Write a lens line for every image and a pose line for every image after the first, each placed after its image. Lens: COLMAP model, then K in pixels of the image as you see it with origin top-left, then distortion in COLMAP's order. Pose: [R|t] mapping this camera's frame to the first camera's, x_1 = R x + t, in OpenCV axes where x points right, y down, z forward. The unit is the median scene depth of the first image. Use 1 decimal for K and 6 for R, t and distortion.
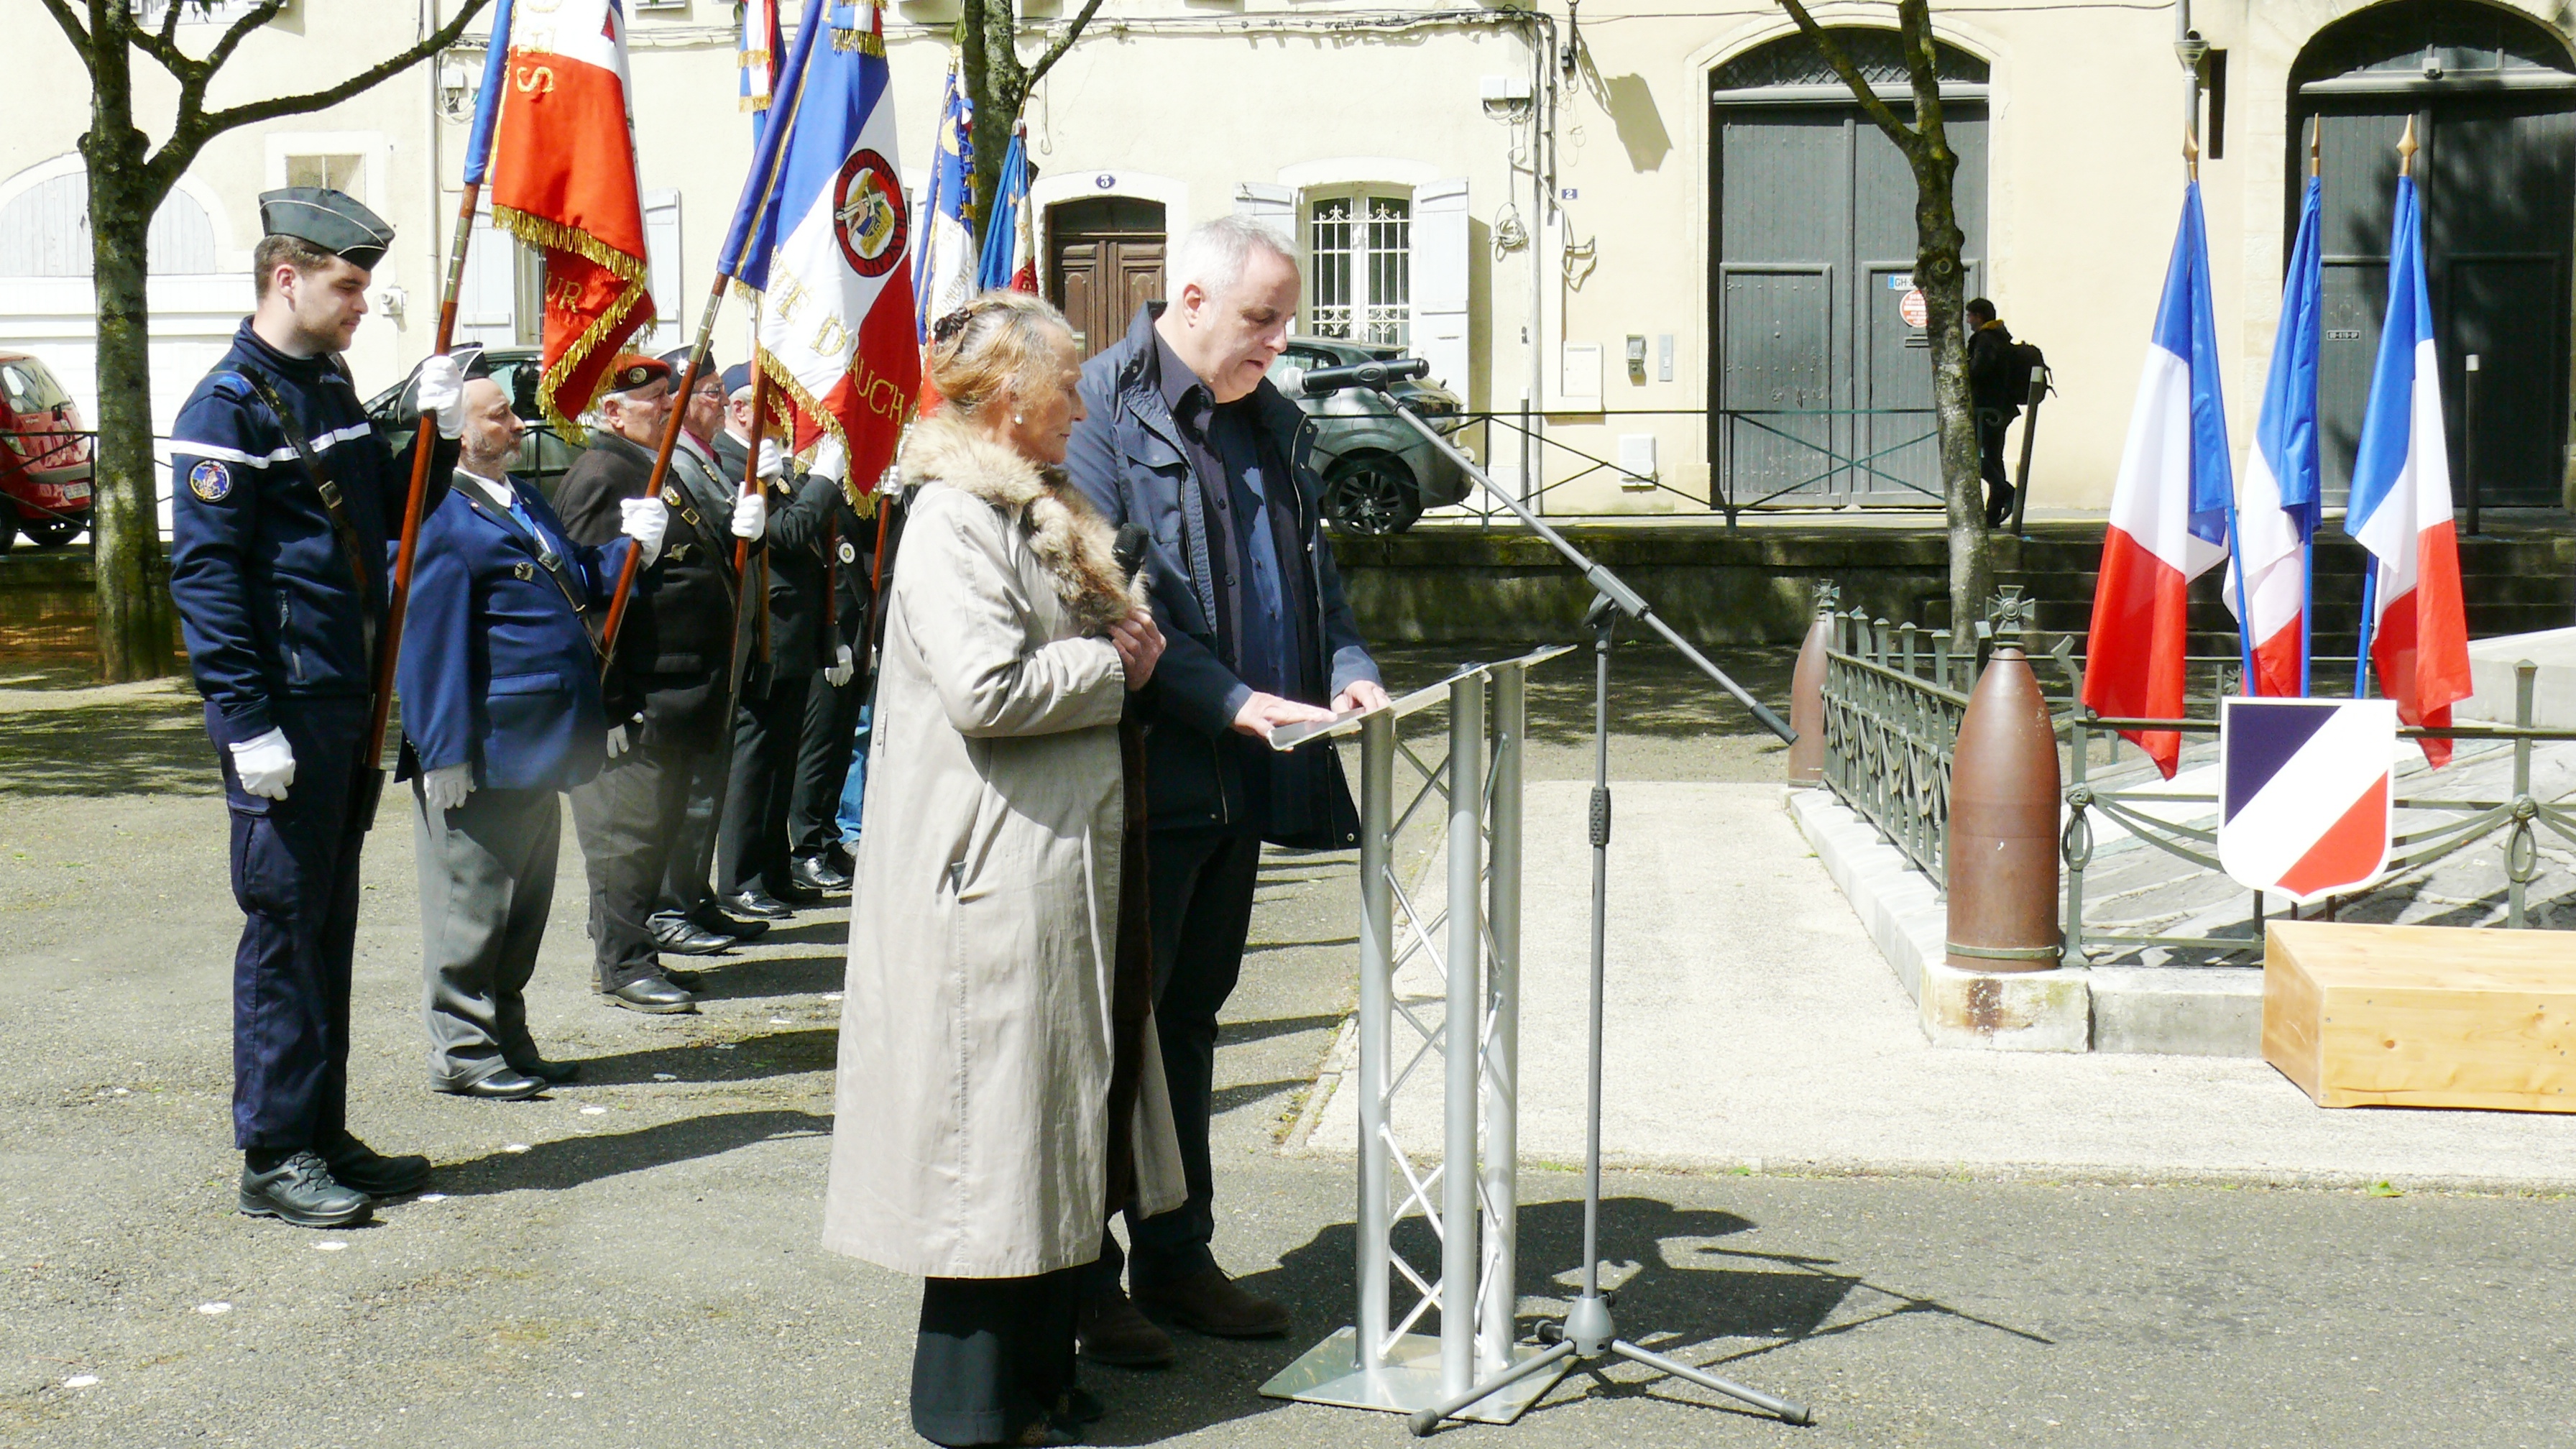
lens RADIAL K [[3886.4, 0, 1282.2], [0, 3886.4, 742.1], [0, 0, 1]] dist [0.019956, 0.000000]
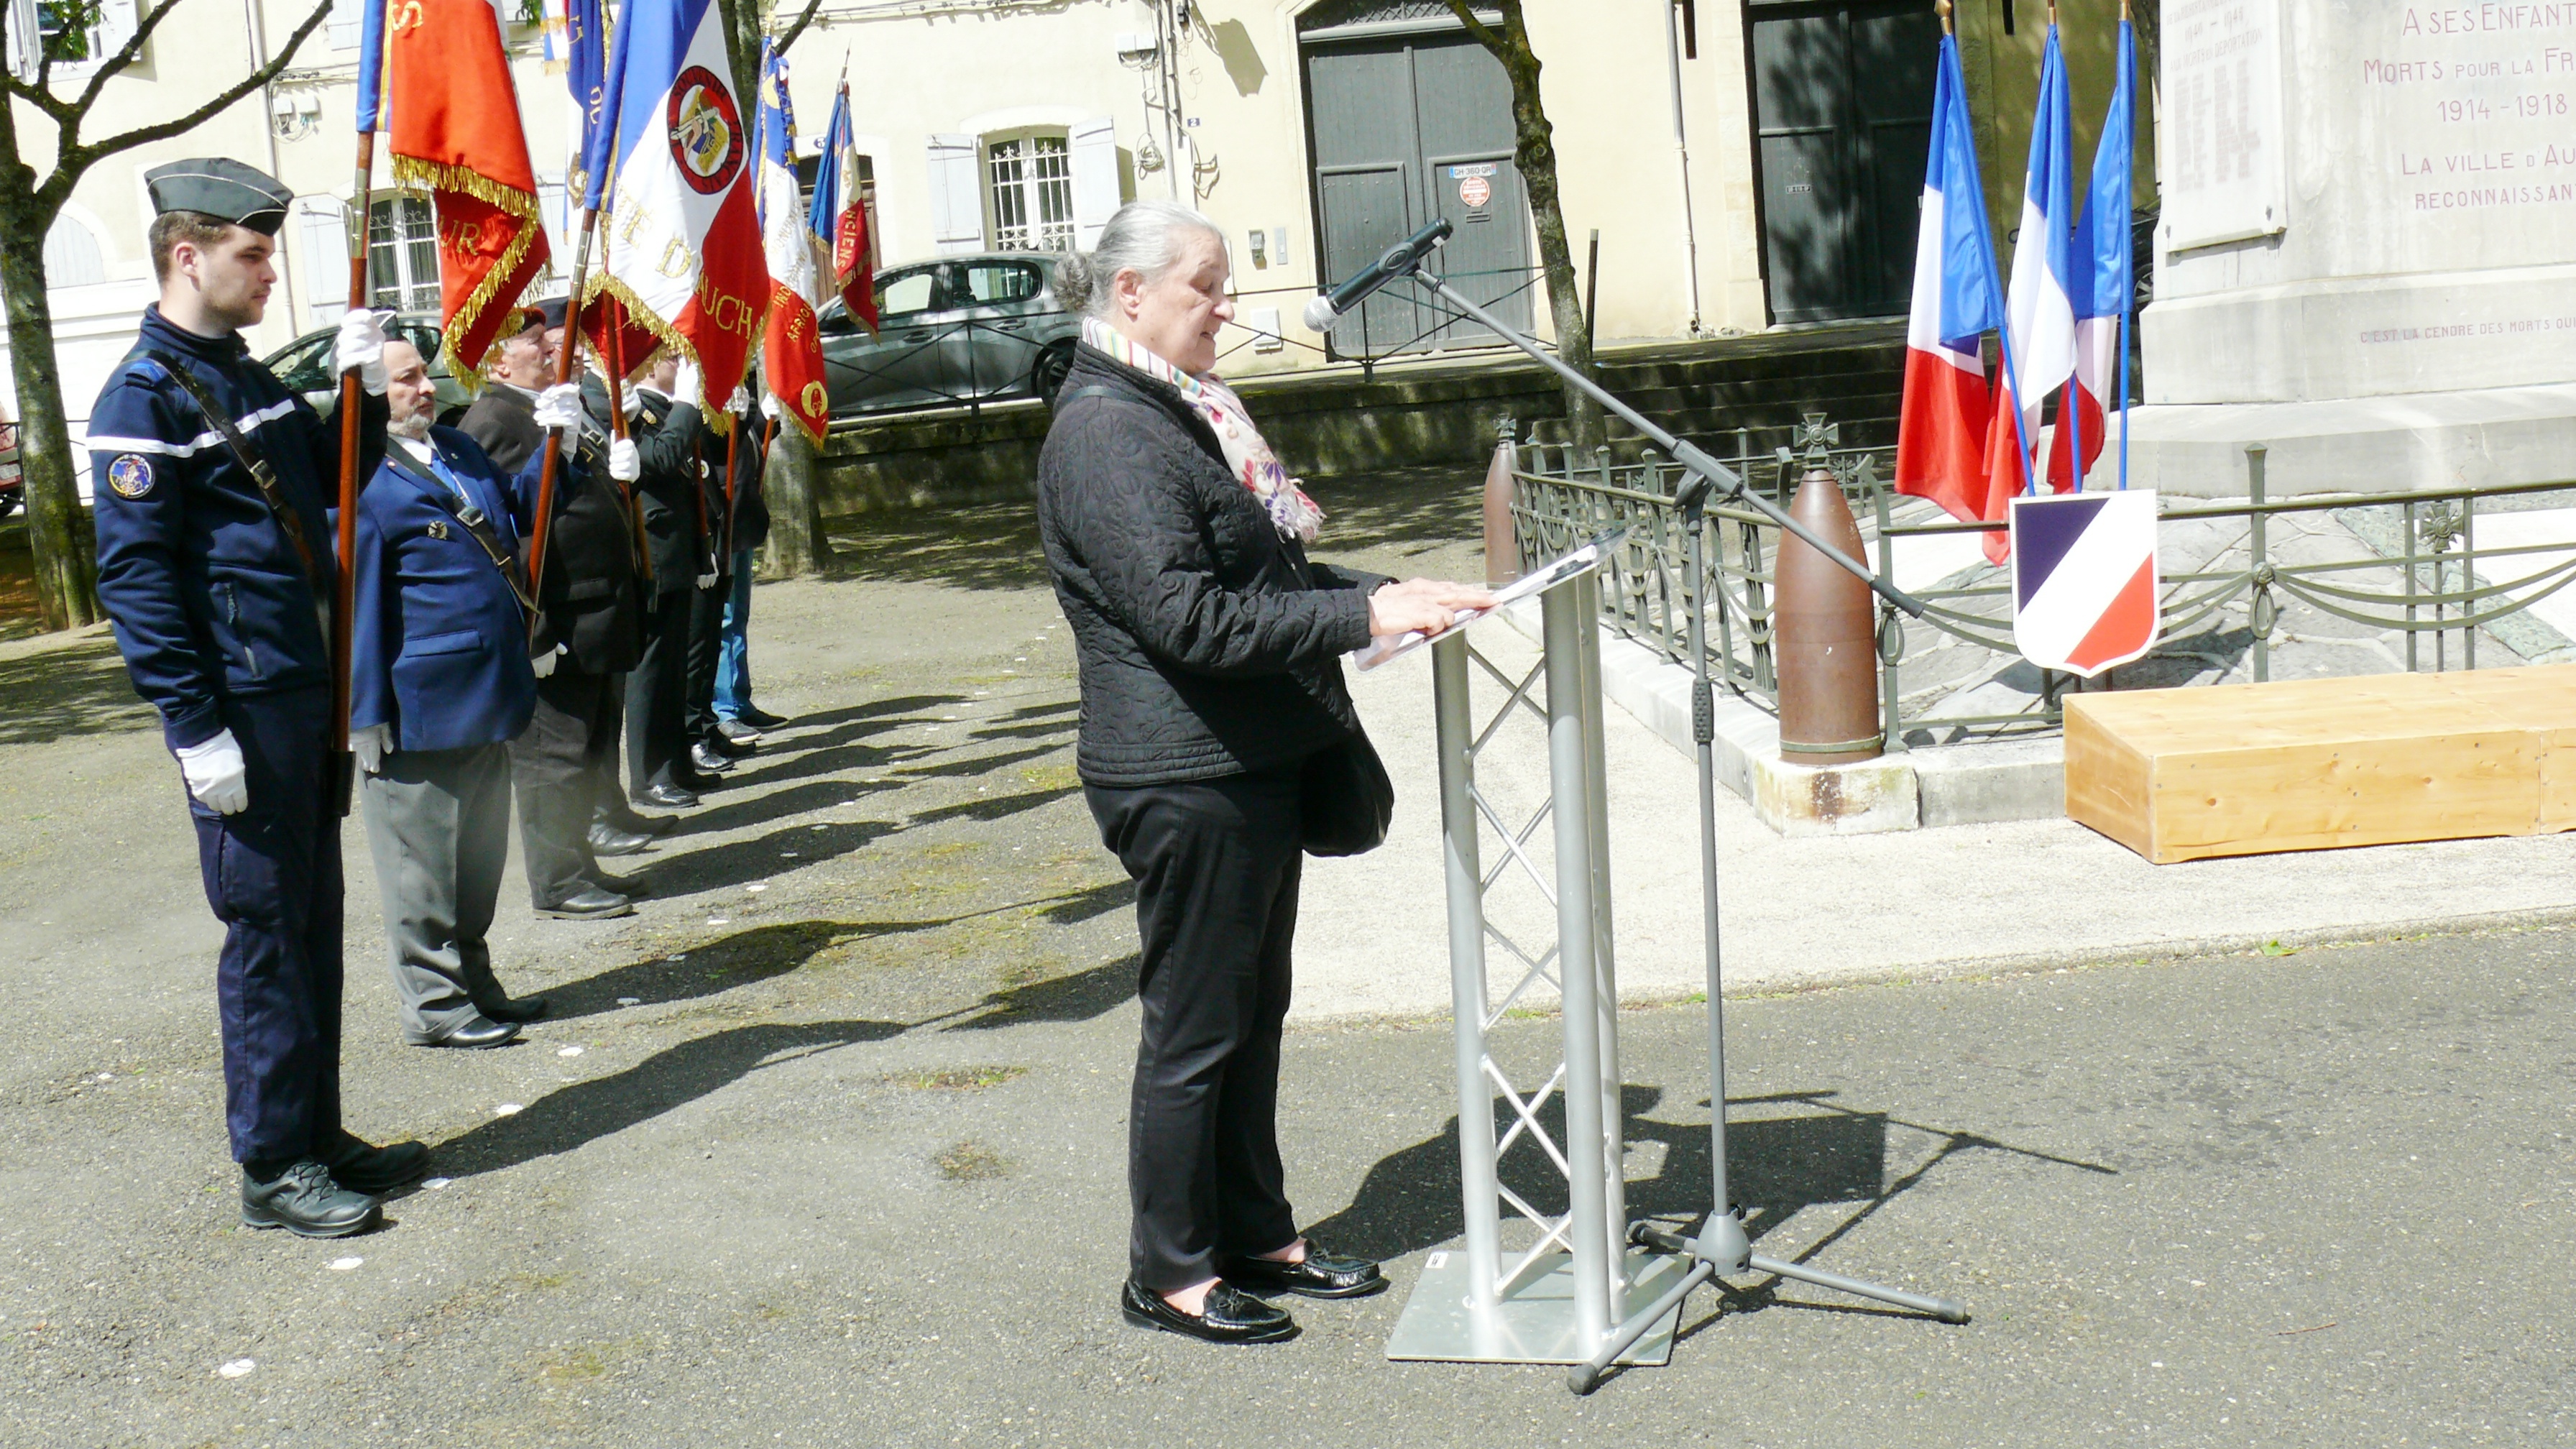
lens RADIAL K [[2952.7, 0, 1291.8], [0, 2952.7, 699.8], [0, 0, 1]] dist [-0.097543, 0.000000]
pose [[0.989809, -0.095277, 0.105833, -0.057156], [0.089913, 0.994465, 0.054354, -0.019140], [-0.110426, -0.044285, 0.992897, 0.201184]]
